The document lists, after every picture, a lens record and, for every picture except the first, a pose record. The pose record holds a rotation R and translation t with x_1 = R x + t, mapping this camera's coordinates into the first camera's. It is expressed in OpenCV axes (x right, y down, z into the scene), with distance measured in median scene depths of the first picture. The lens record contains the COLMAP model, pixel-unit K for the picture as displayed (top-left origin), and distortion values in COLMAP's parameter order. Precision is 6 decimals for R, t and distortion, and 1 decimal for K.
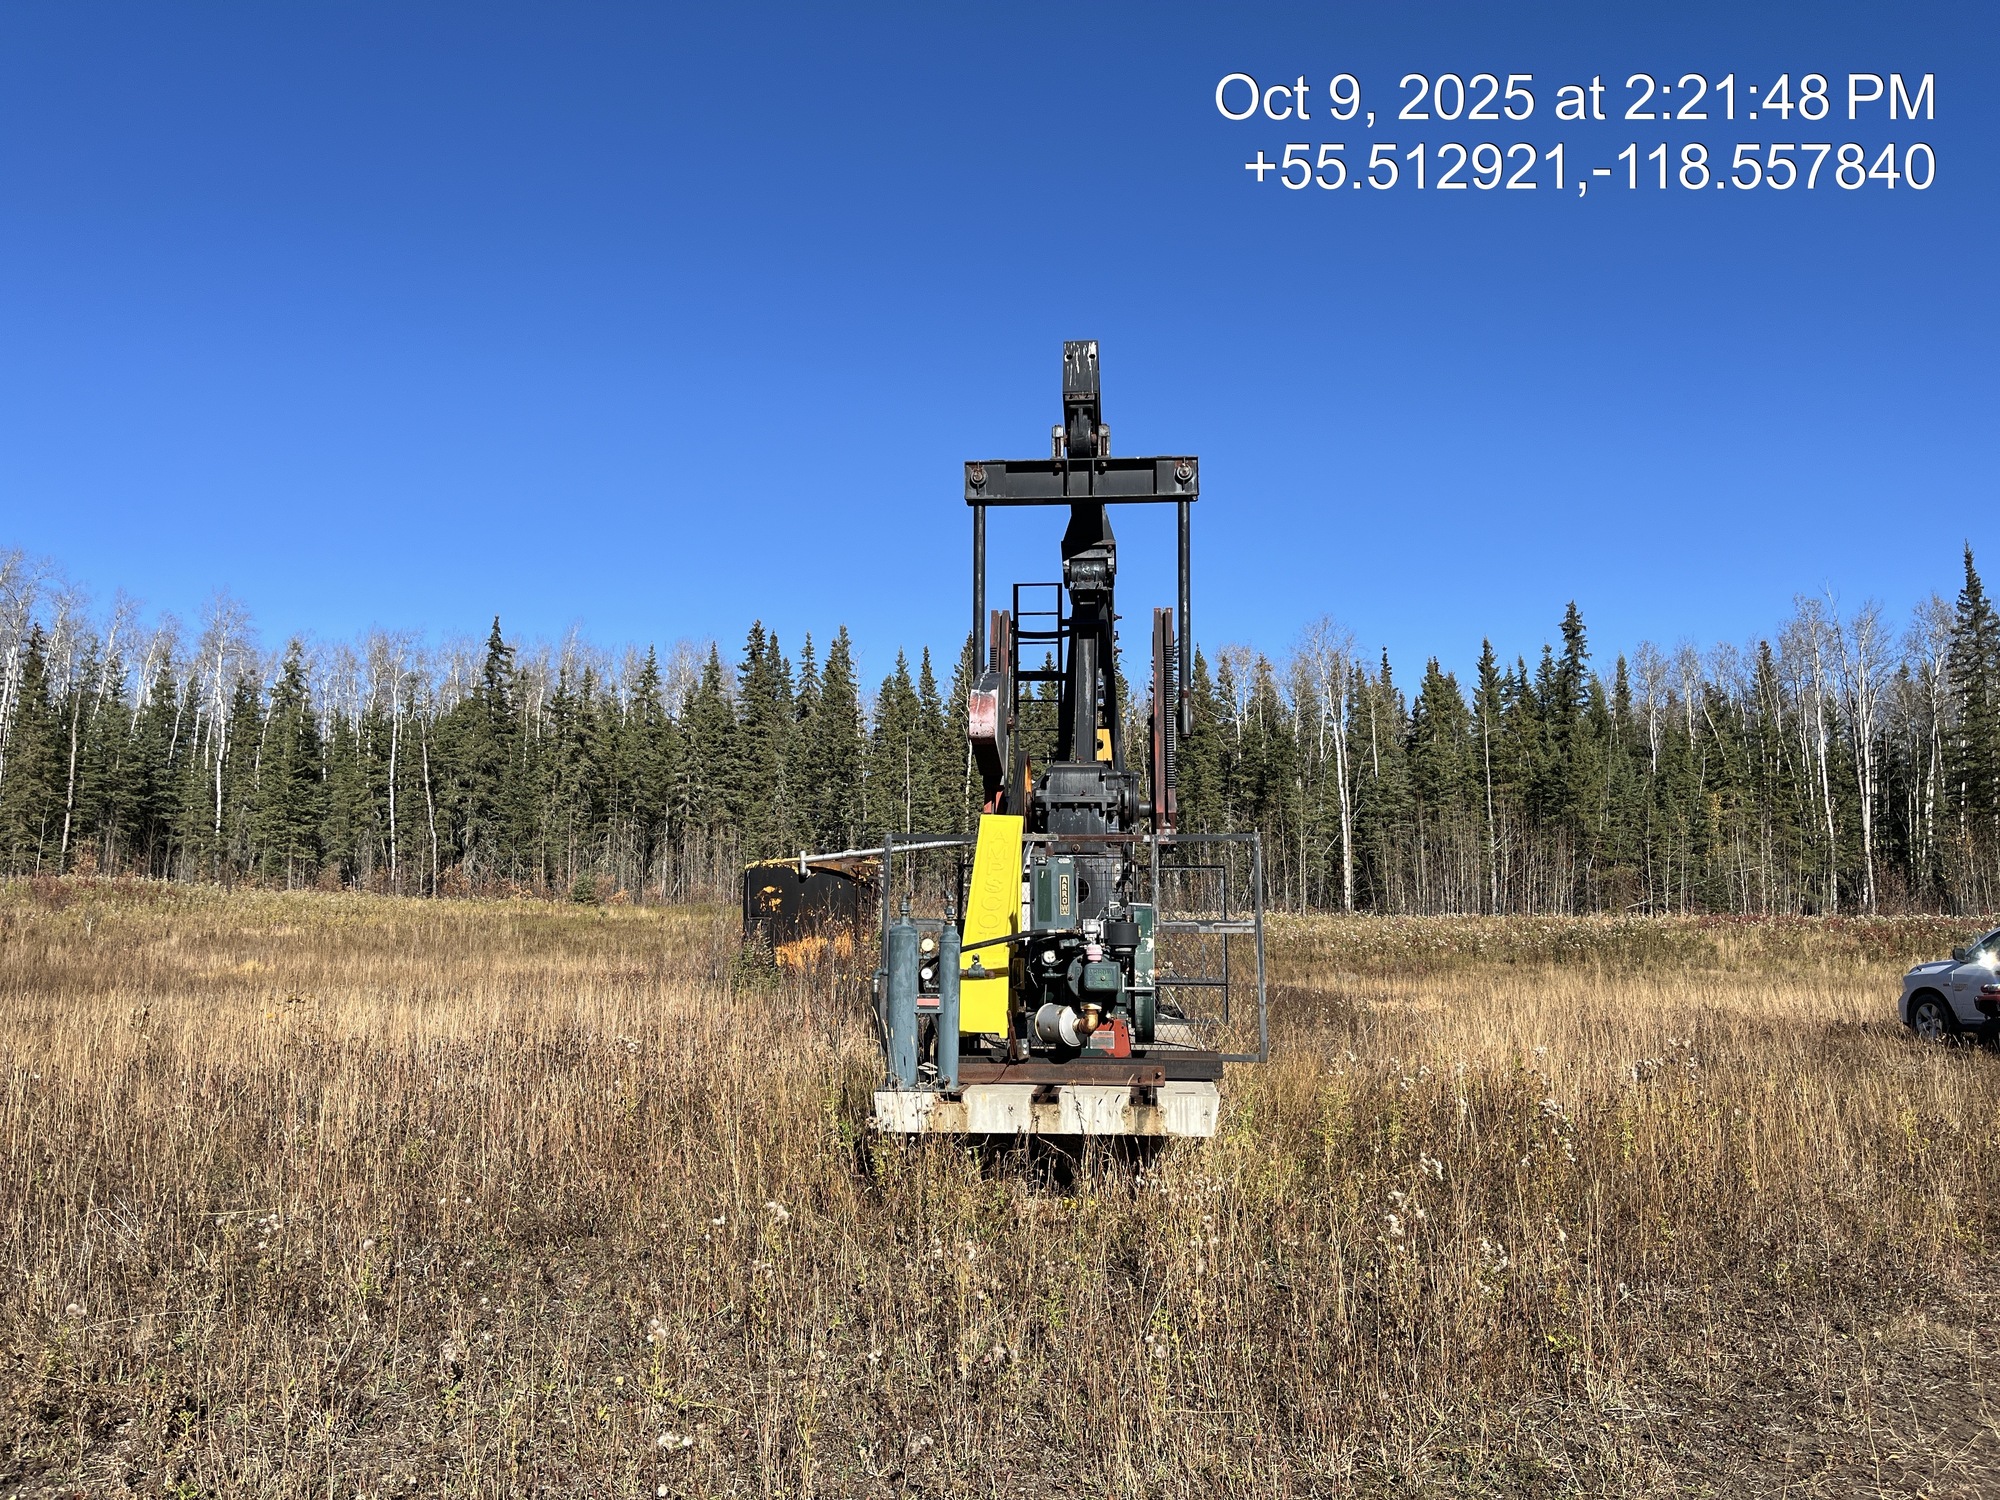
lens RADIAL K [[1534.5, 0, 1009.2], [0, 1534.5, 723.7], [0, 0, 1]] dist [0.072177, -0.105312]
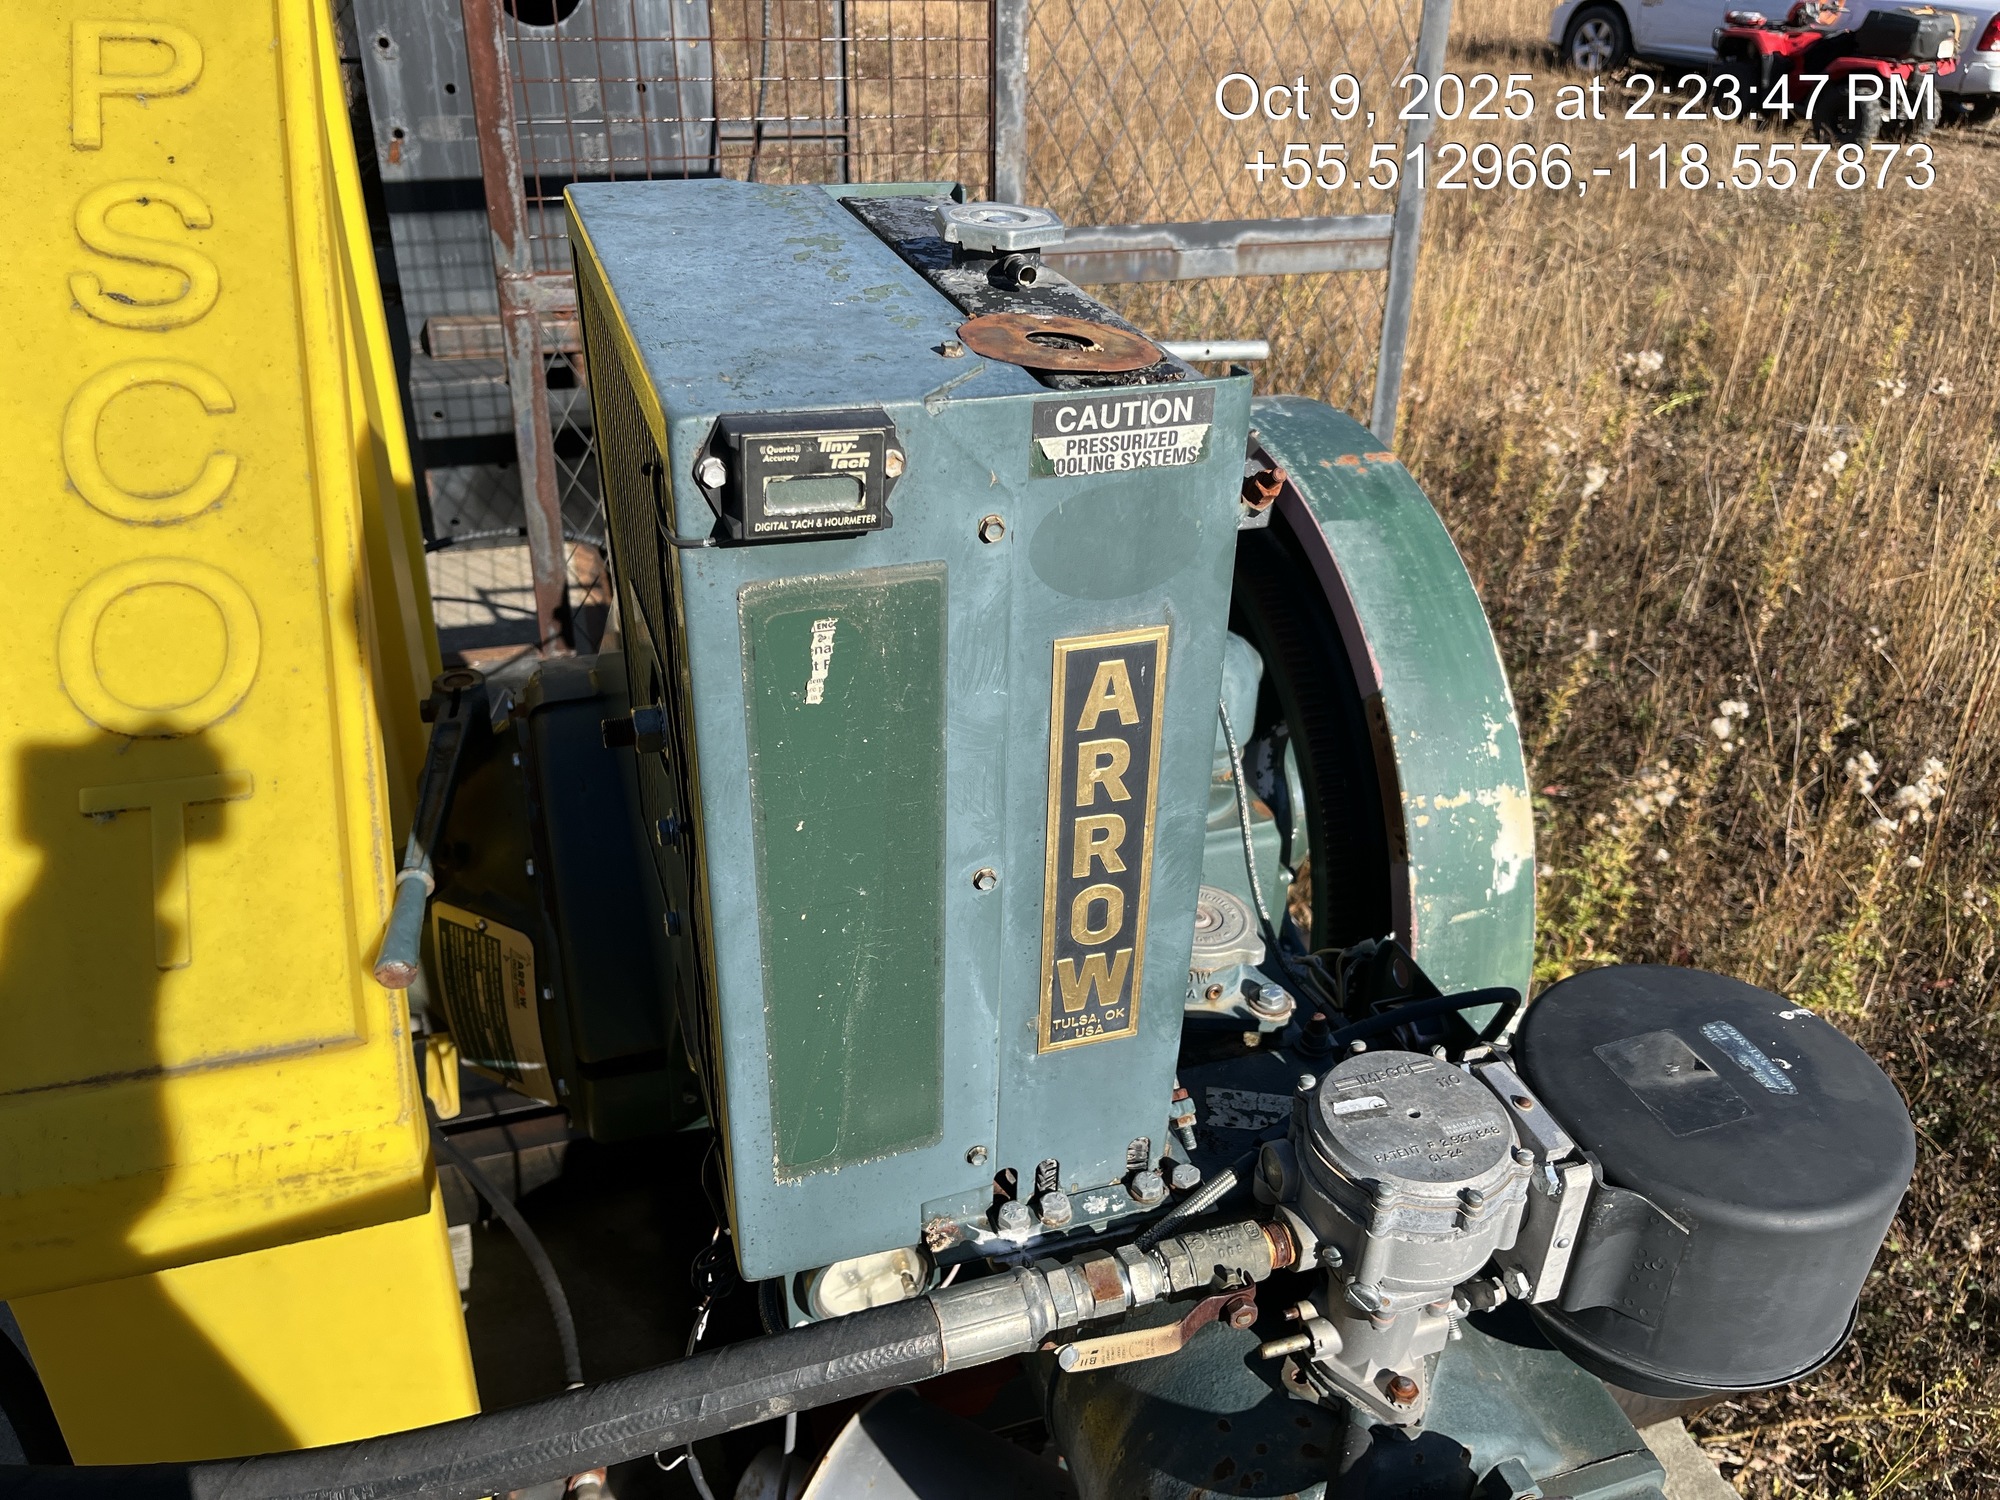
lens RADIAL K [[1534.5, 0, 1009.2], [0, 1534.5, 723.7], [0, 0, 1]] dist [0.072177, -0.105312]
pose [[0.923735, -0.166008, 0.345189, 0.000692], [-0.080264, 0.797299, 0.598224, 0.007296], [-0.374528, -0.580307, 0.723169, 0.115433]]
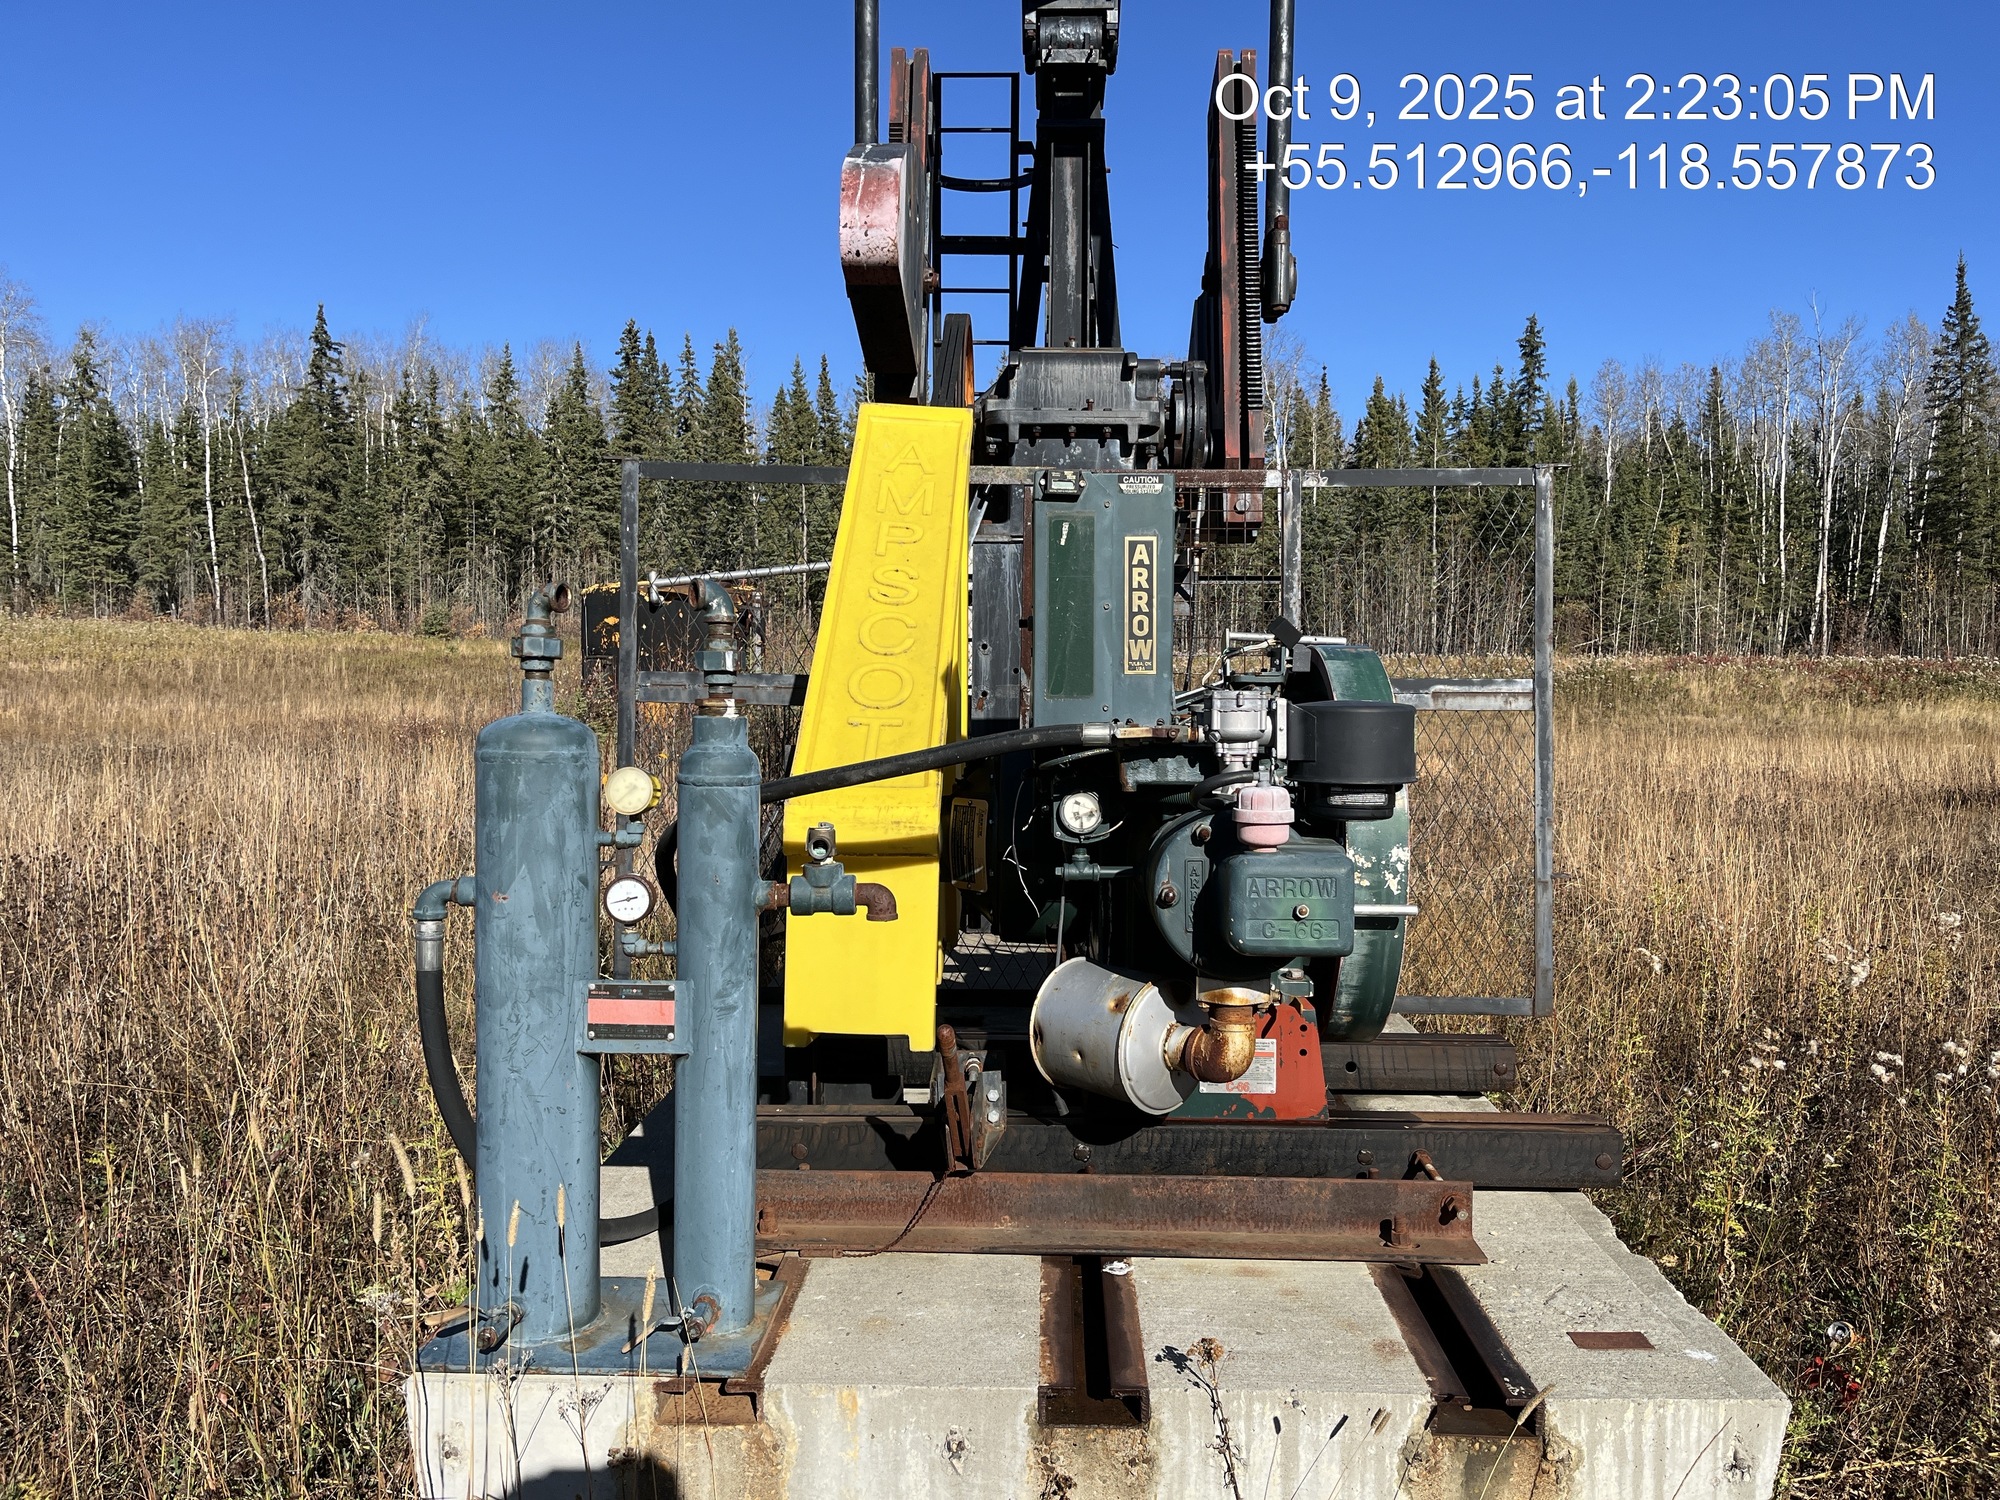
lens RADIAL K [[1534.5, 0, 1009.2], [0, 1534.5, 723.7], [0, 0, 1]] dist [0.072177, -0.105312]
pose [[0.998141, 0.002521, 0.060889, -0.000689], [-0.012766, 0.985628, 0.168450, 0.010426], [-0.059590, -0.168914, 0.983828, 0.087396]]
